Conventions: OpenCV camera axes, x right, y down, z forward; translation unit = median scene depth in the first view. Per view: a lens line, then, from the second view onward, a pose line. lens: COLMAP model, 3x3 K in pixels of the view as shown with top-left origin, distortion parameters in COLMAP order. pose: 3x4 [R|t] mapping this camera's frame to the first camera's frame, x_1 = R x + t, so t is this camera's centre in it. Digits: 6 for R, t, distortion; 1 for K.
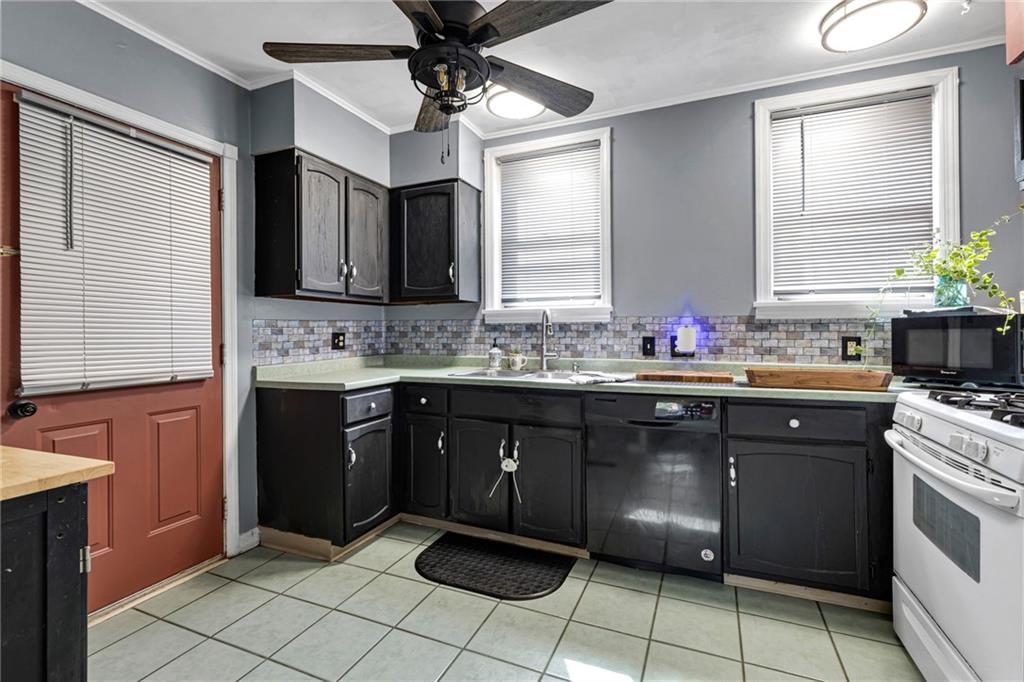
lens RADIAL K [[454.0, 0, 525.9], [0, 454.0, 330.3], [0, 0, 1]] dist [0.000650, 0.000015]
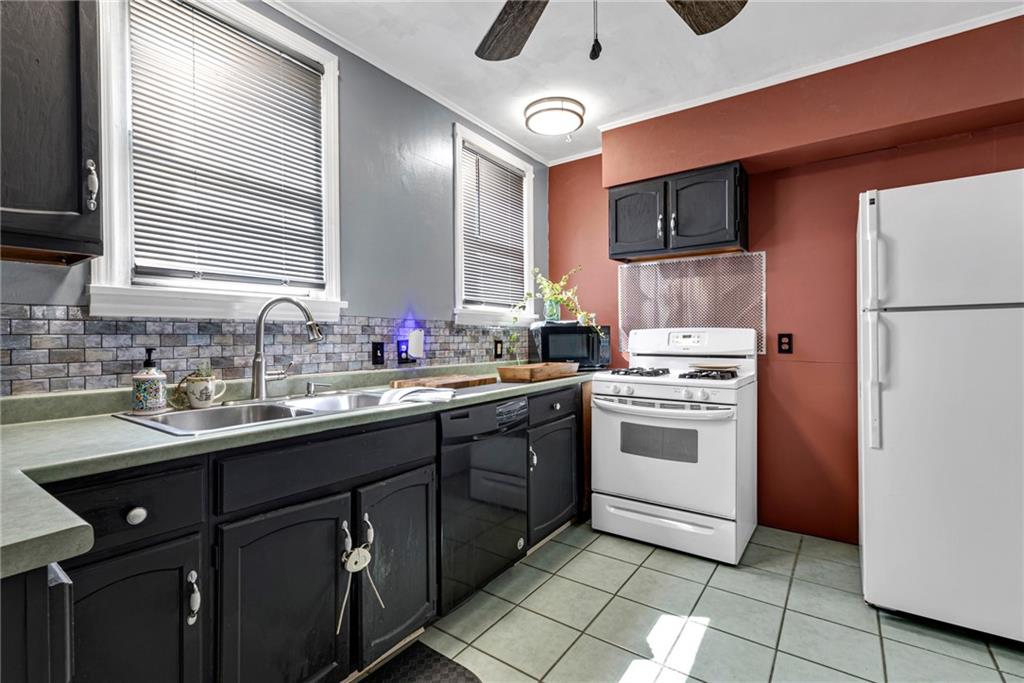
lens RADIAL K [[457.2, 0, 509.2], [0, 457.2, 338.6], [0, 0, 1]] dist [0.004836, 0.000408]
pose [[0.240871, -0.001705, 0.970556, -0.502888], [0.000133, 0.999999, 0.001723, 0.007300], [-0.970557, -0.000286, 0.240870, 0.589478]]
